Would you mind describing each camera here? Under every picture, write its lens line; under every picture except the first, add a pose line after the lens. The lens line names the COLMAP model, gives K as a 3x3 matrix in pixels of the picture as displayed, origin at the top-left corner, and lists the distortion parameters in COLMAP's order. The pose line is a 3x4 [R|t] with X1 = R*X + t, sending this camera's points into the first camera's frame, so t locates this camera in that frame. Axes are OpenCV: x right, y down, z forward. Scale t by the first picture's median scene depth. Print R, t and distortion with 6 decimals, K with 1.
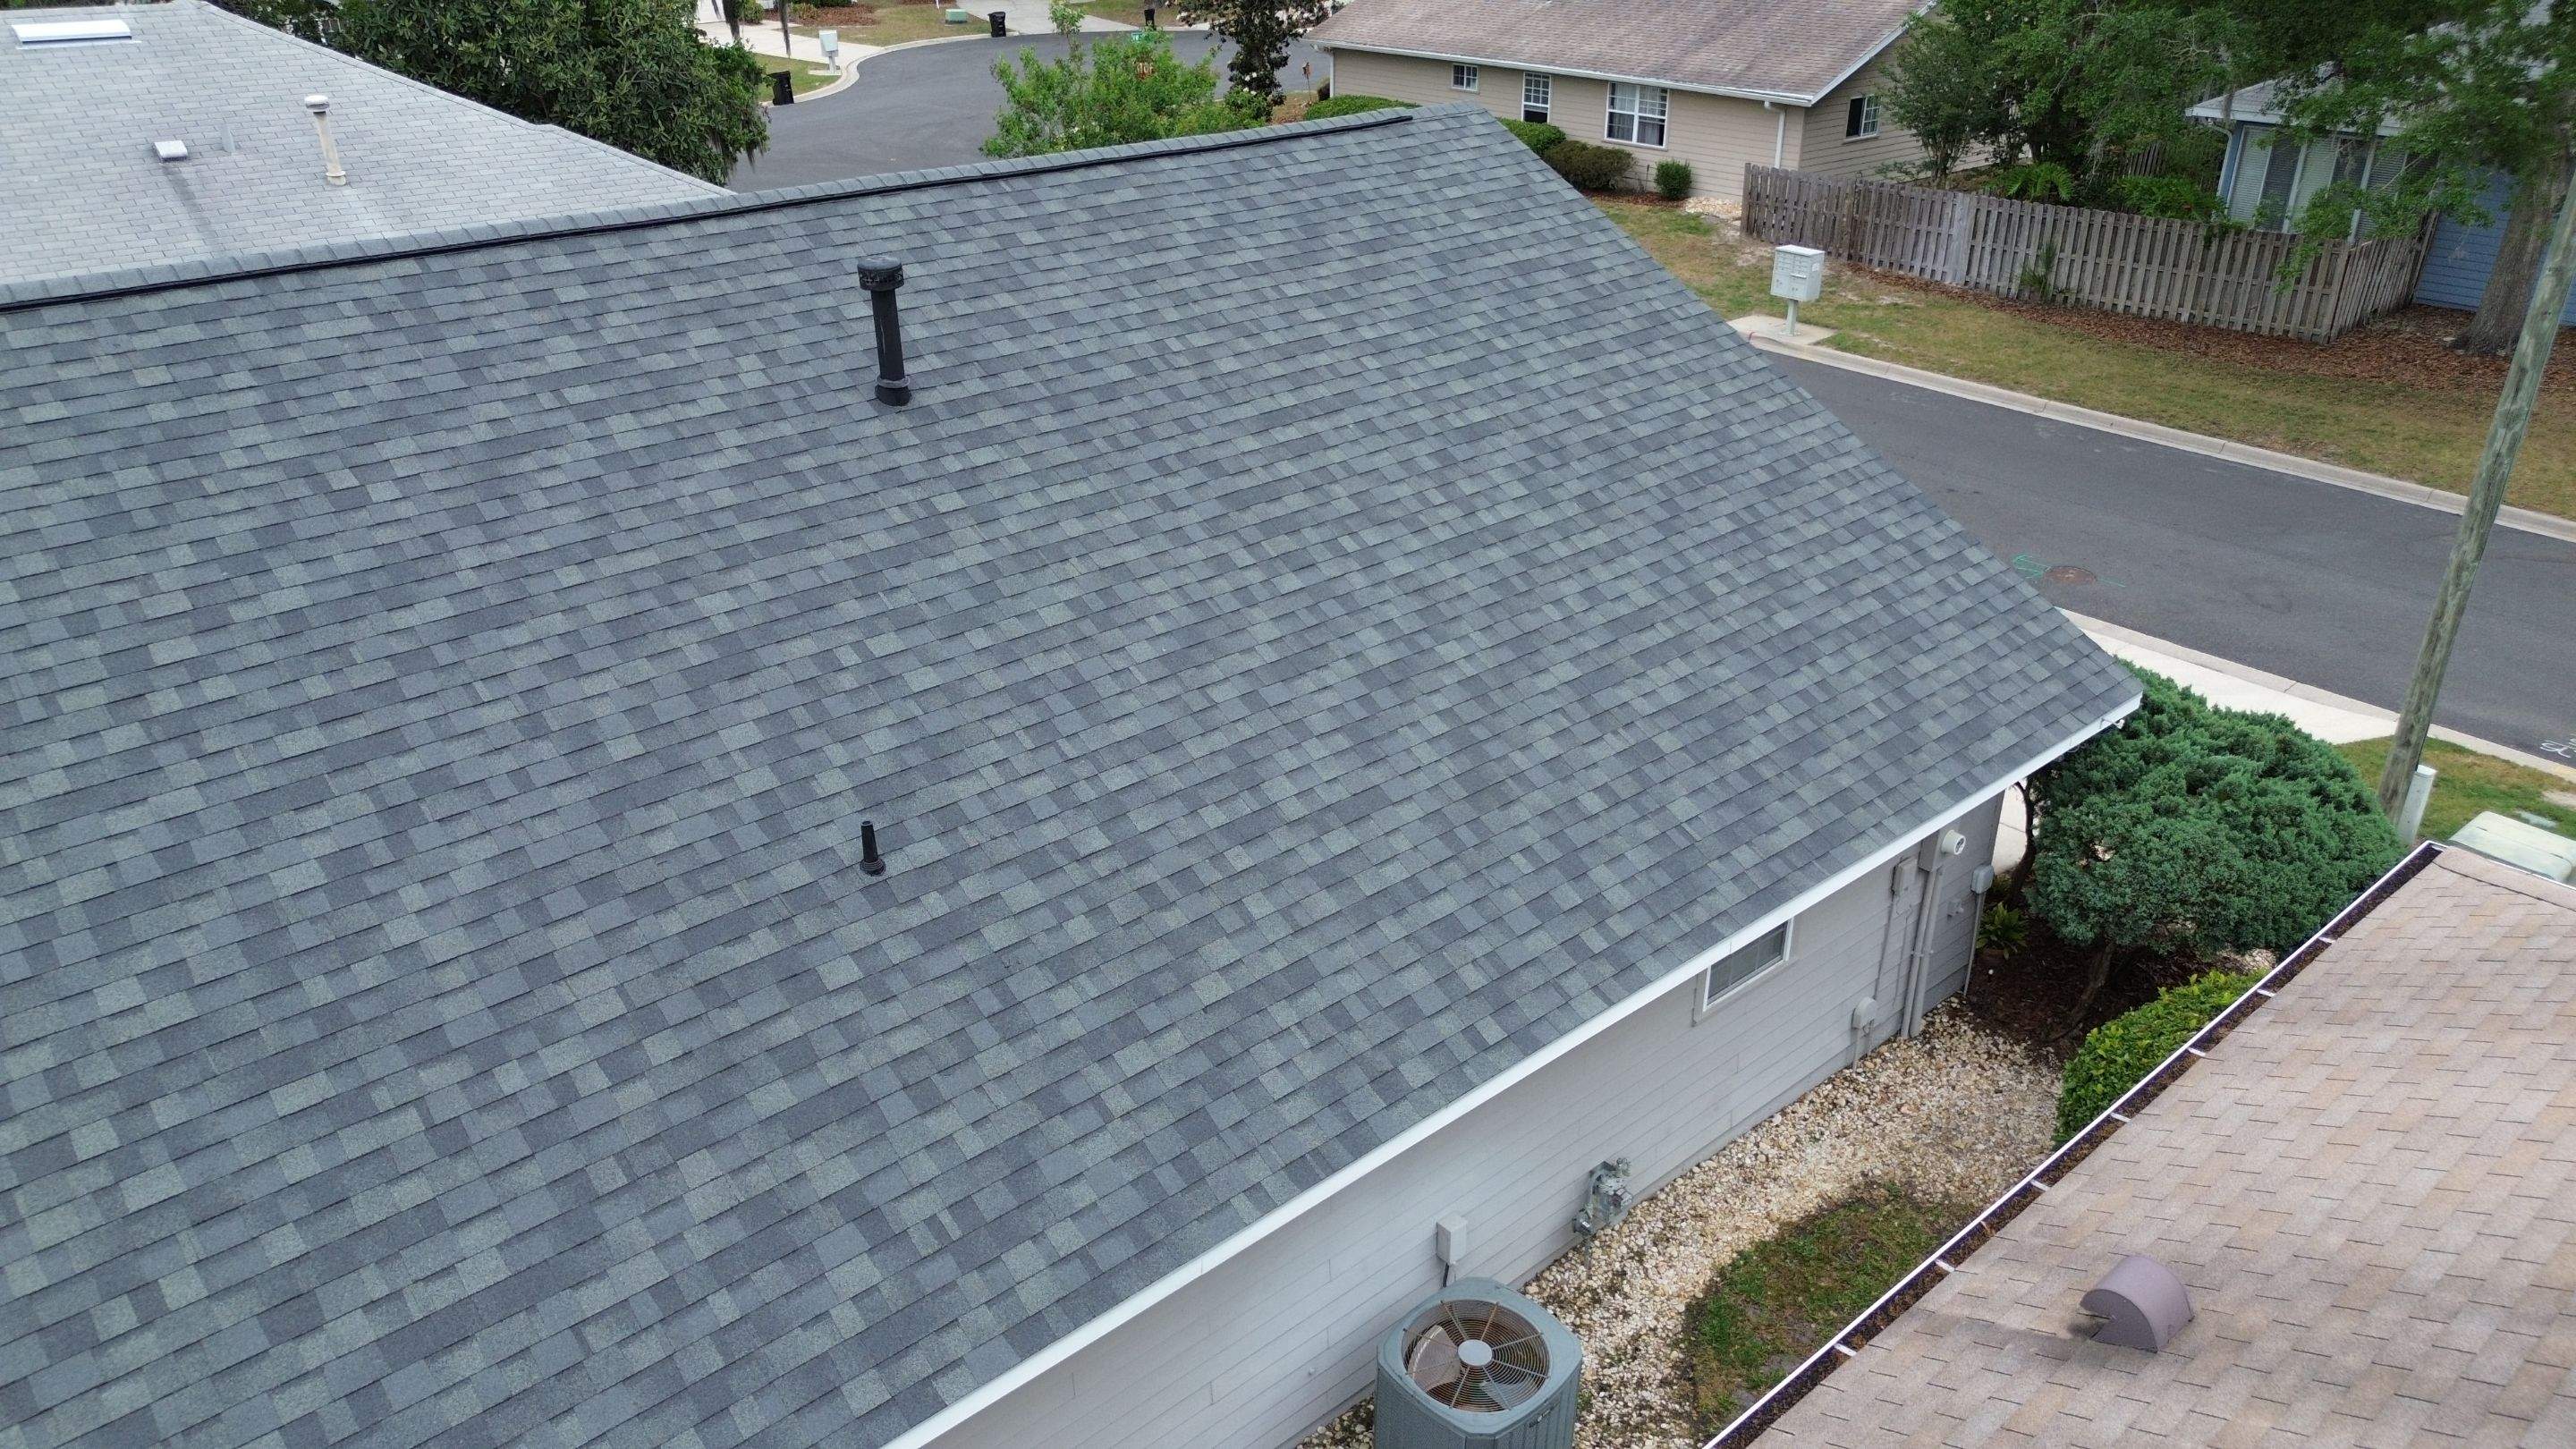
lens RADIAL K [[1835.2, 0, 1309.5], [0, 1835.2, 710.1], [0, 0, 1]] dist [0.075477, -0.074793]
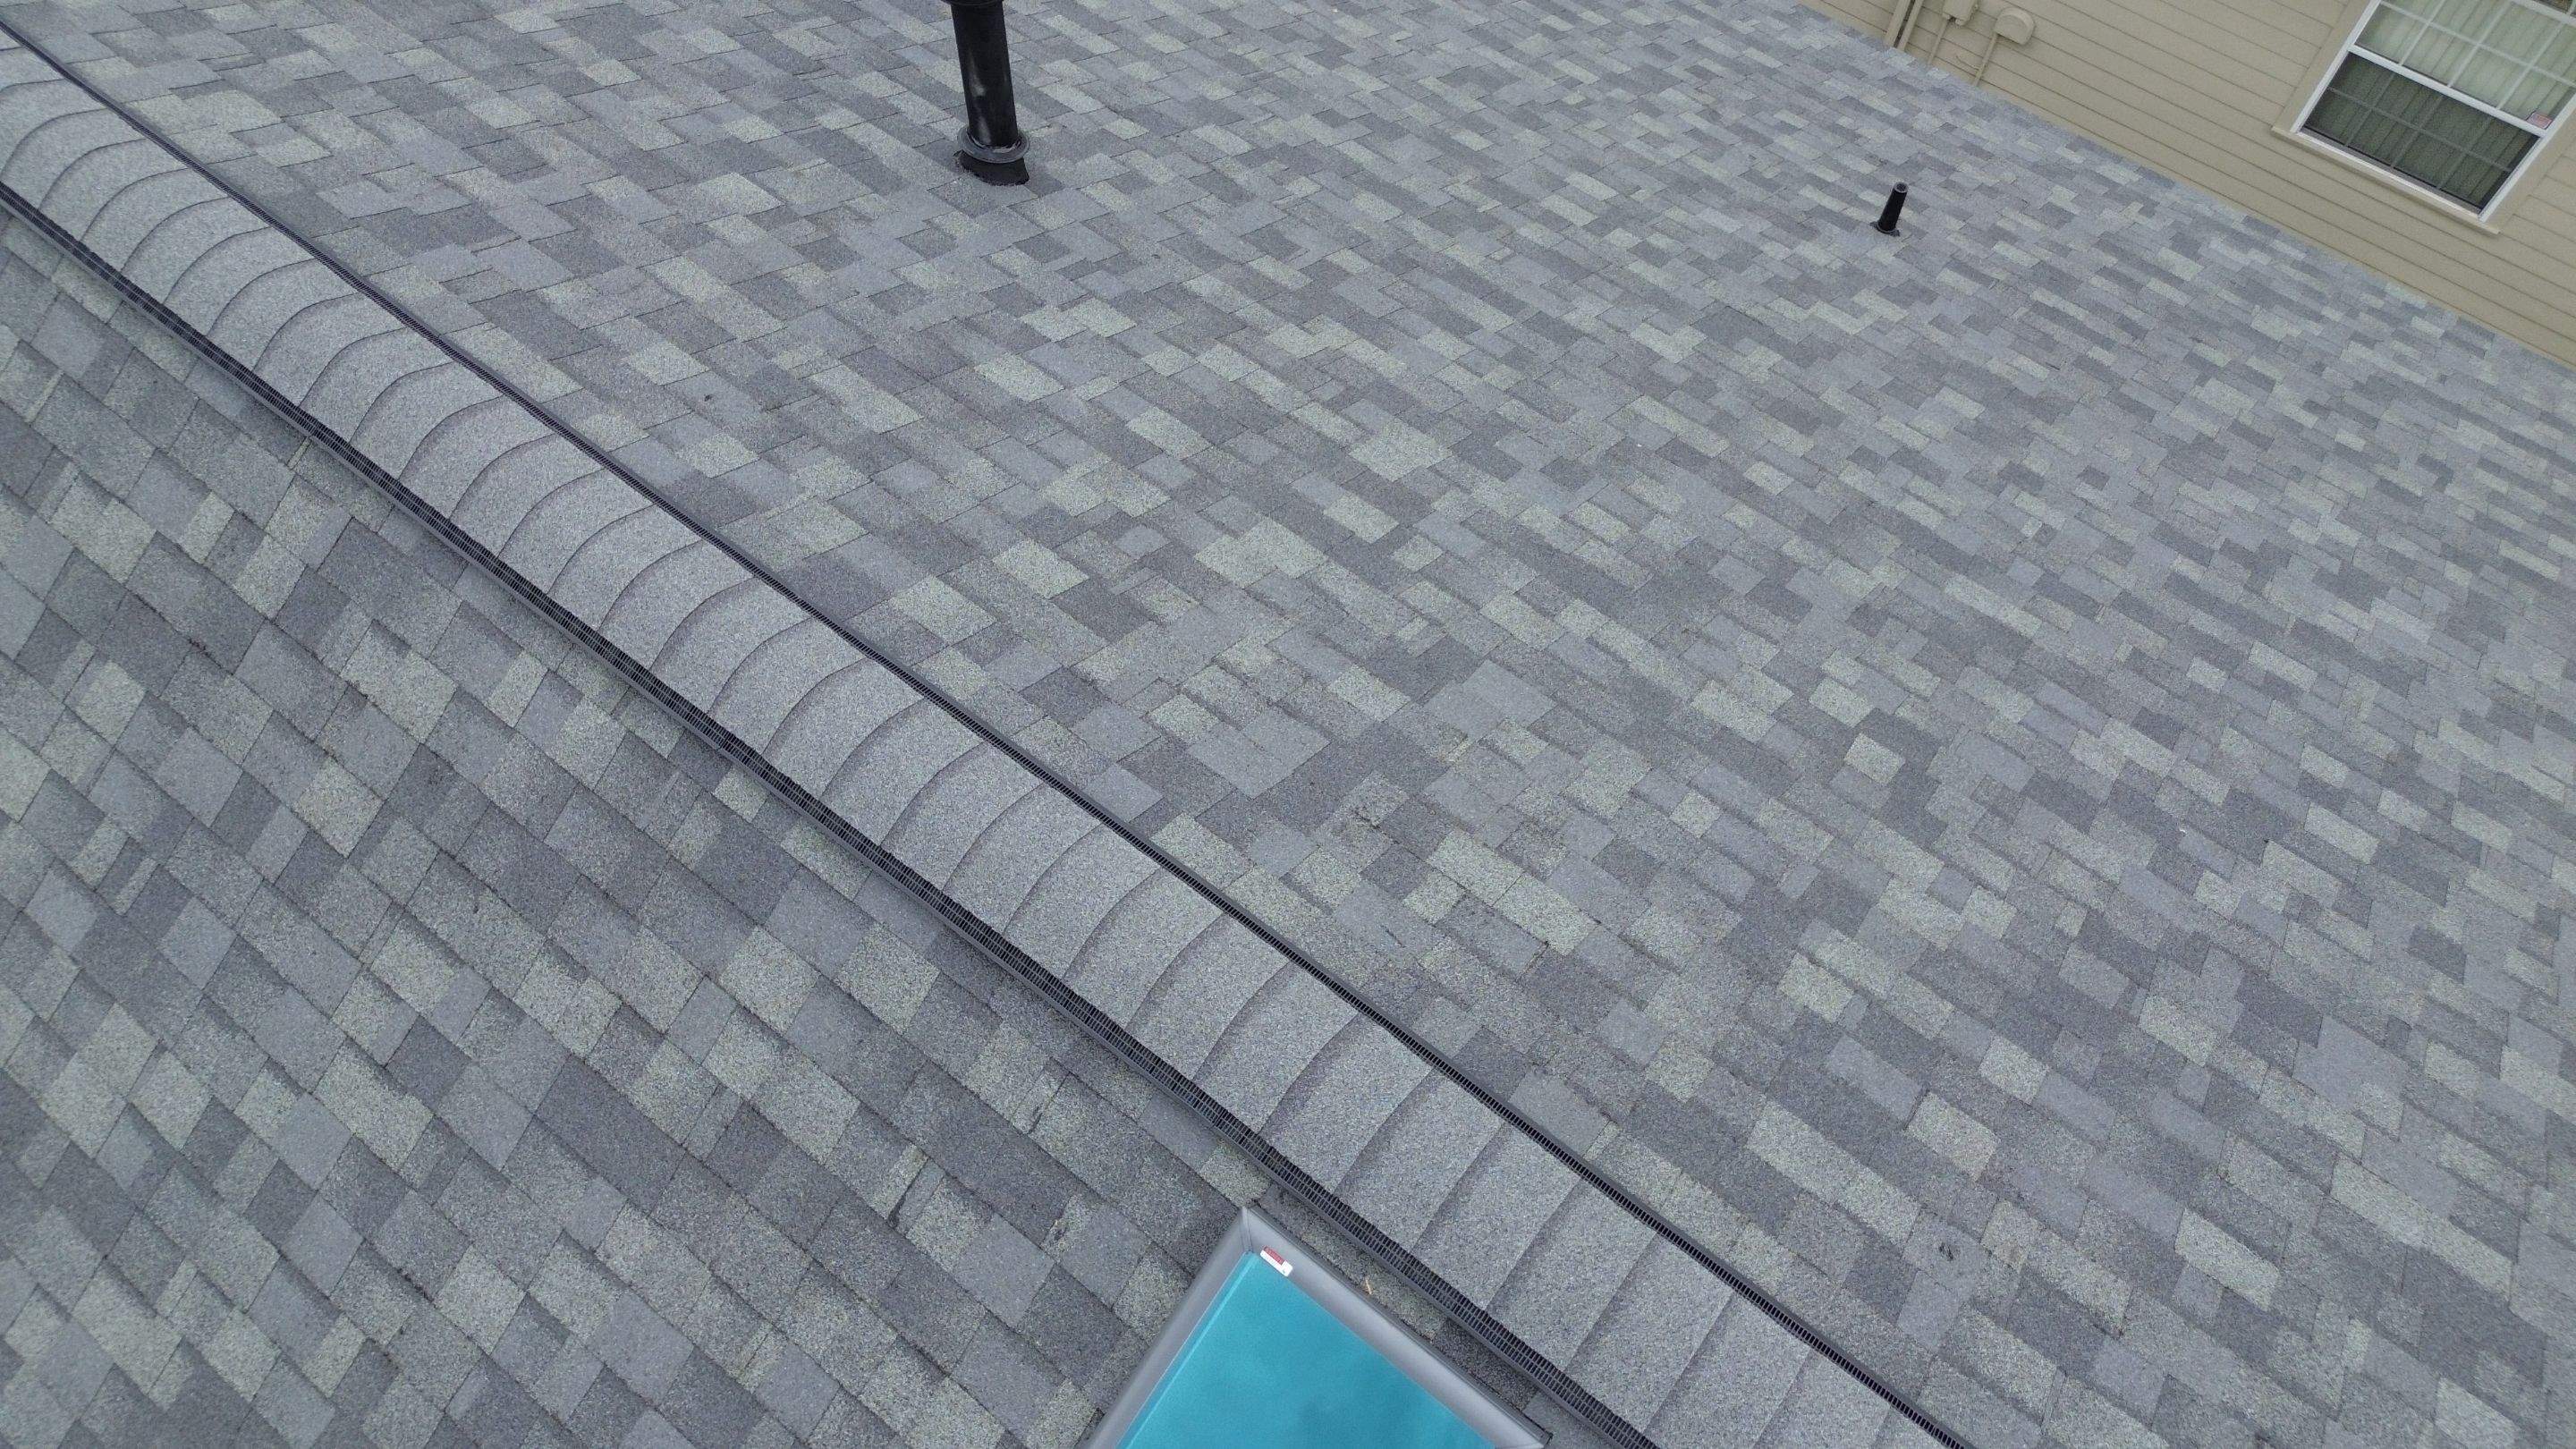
lens RADIAL K [[1835.2, 0, 1304.0], [0, 1835.2, 707.2], [0, 0, 1]] dist [0.075477, -0.074793]
pose [[-0.183004, -0.862413, 0.471968, -0.678054], [0.425580, 0.363267, 0.828805, -0.559028], [-0.886223, 0.352535, 0.300547, 0.946925]]
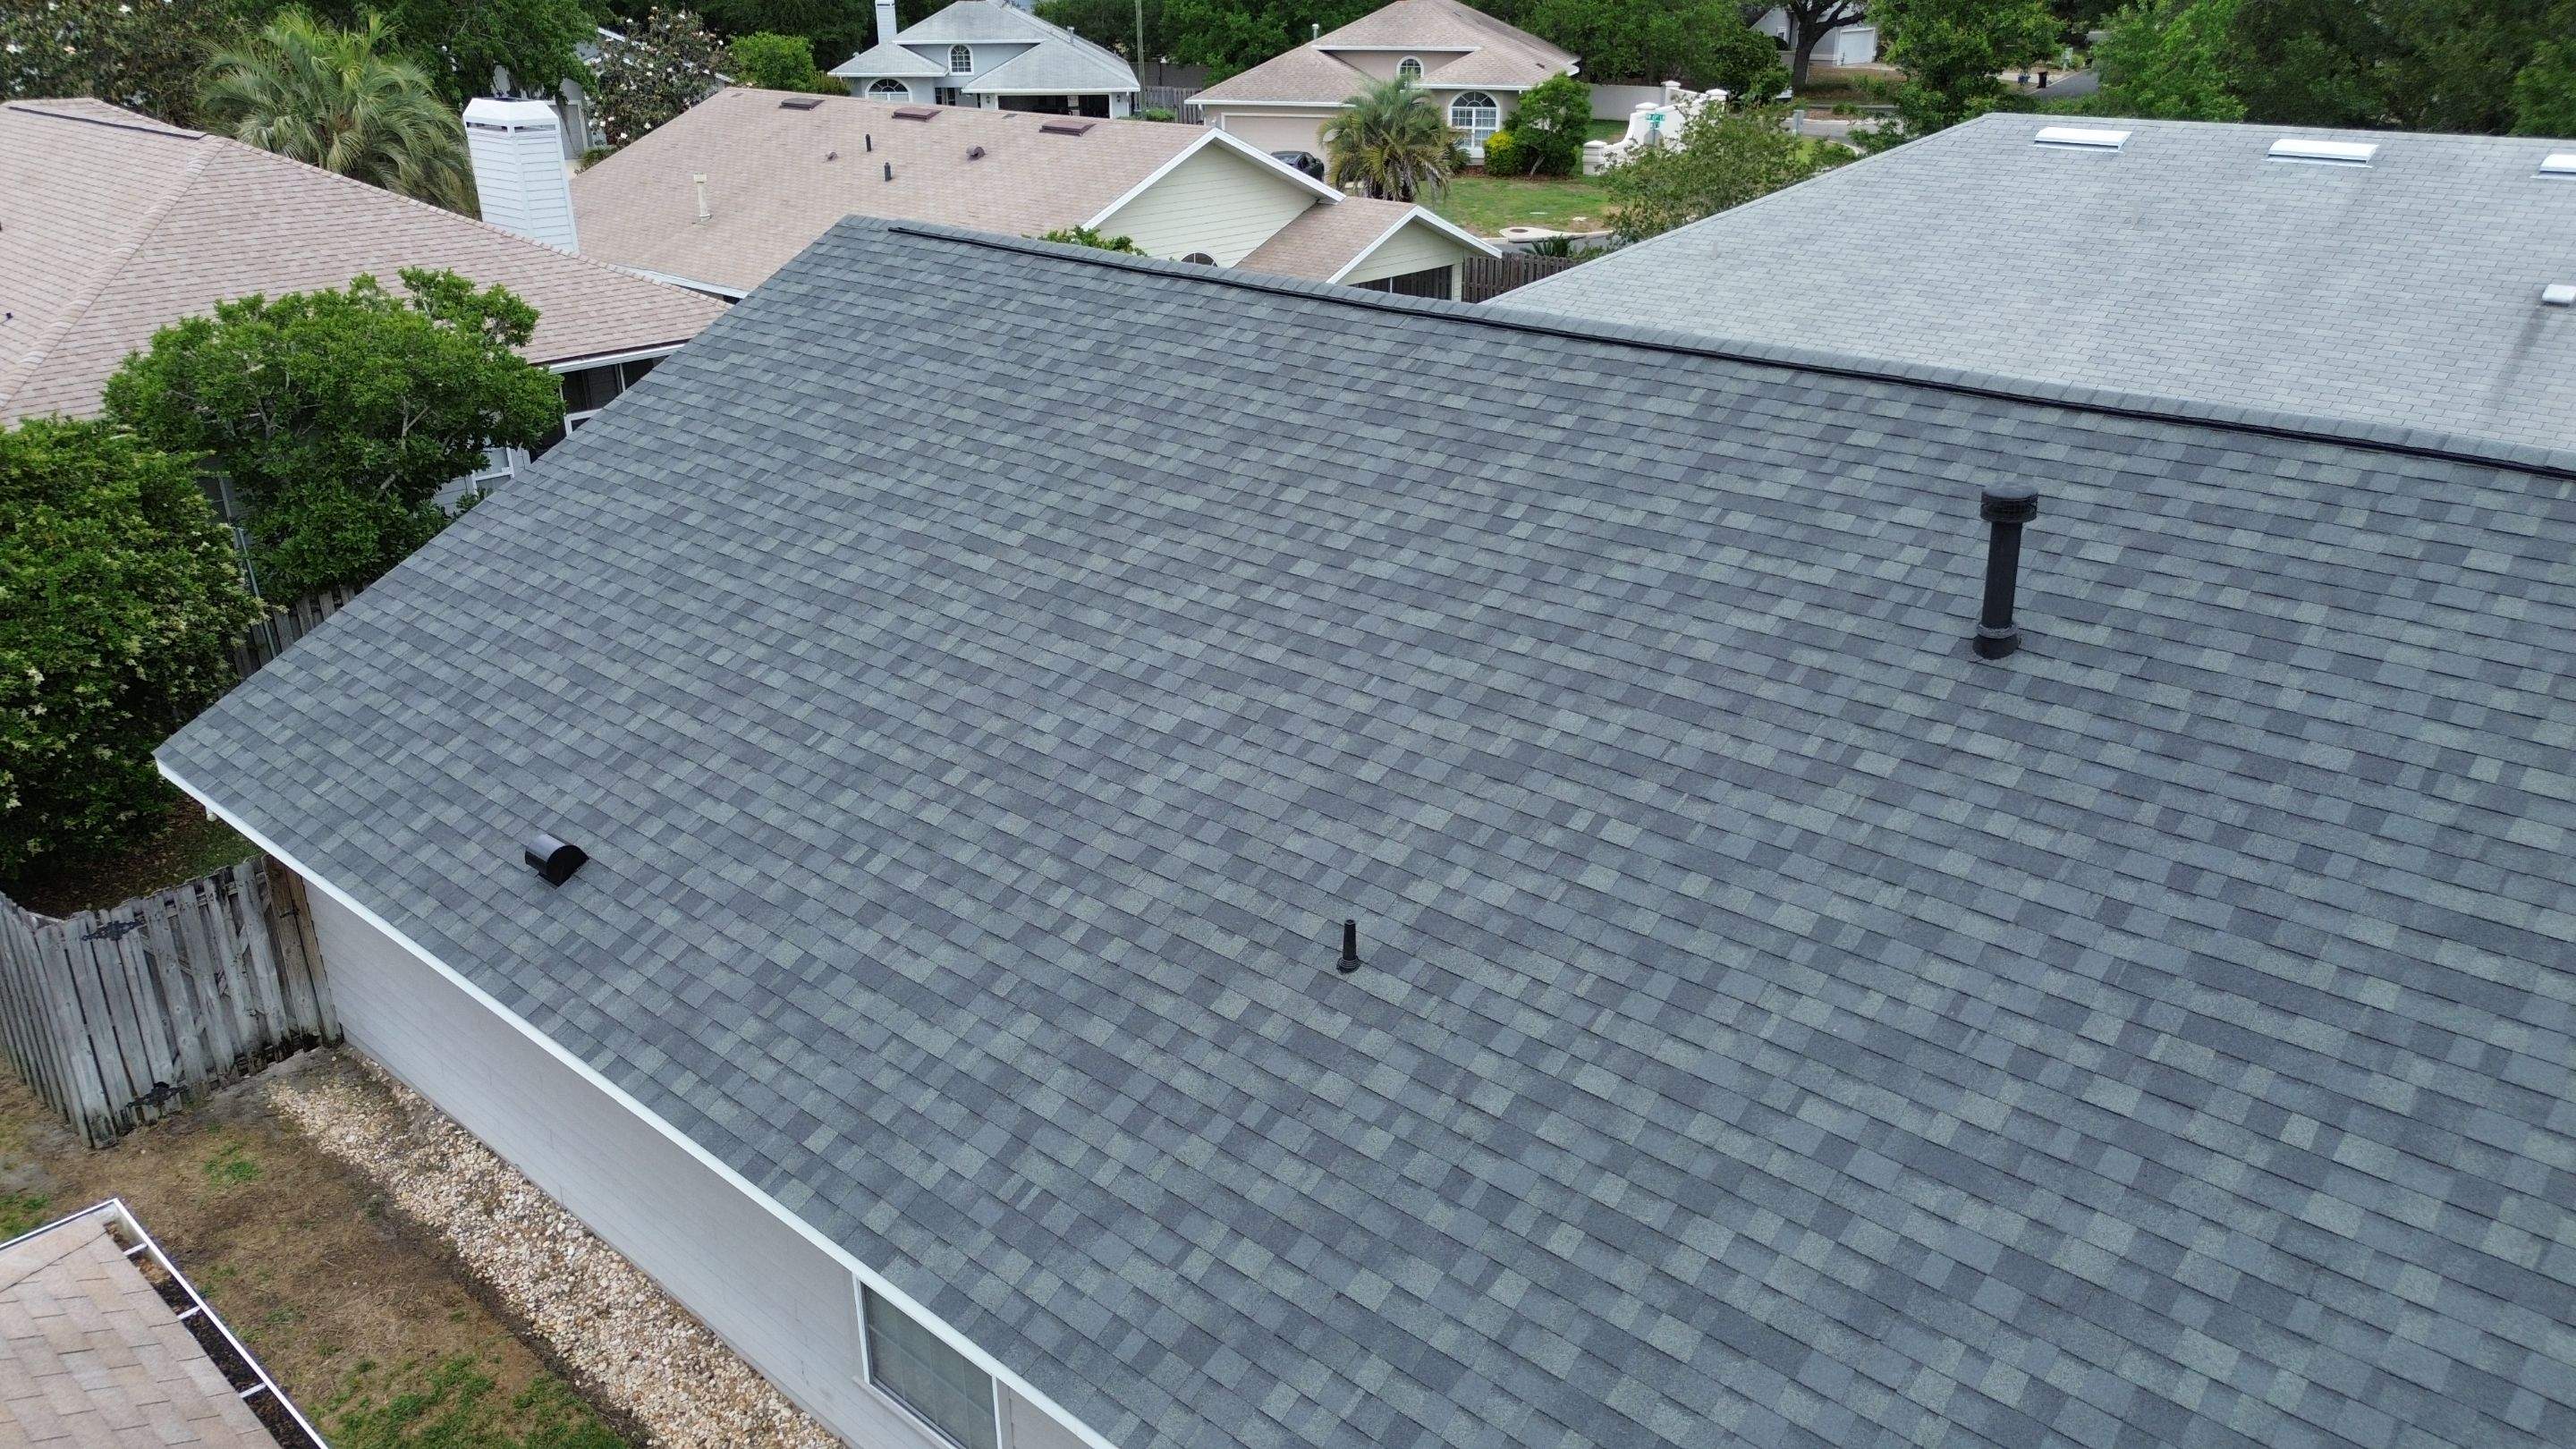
lens RADIAL K [[1835.2, 0, 1288.1], [0, 1835.2, 709.7], [0, 0, 1]] dist [0.075477, -0.074793]
pose [[0.111883, 0.377175, -0.919359, 0.580476], [-0.425925, 0.854079, 0.298559, -0.294423], [0.897814, 0.358174, 0.256205, 0.588640]]
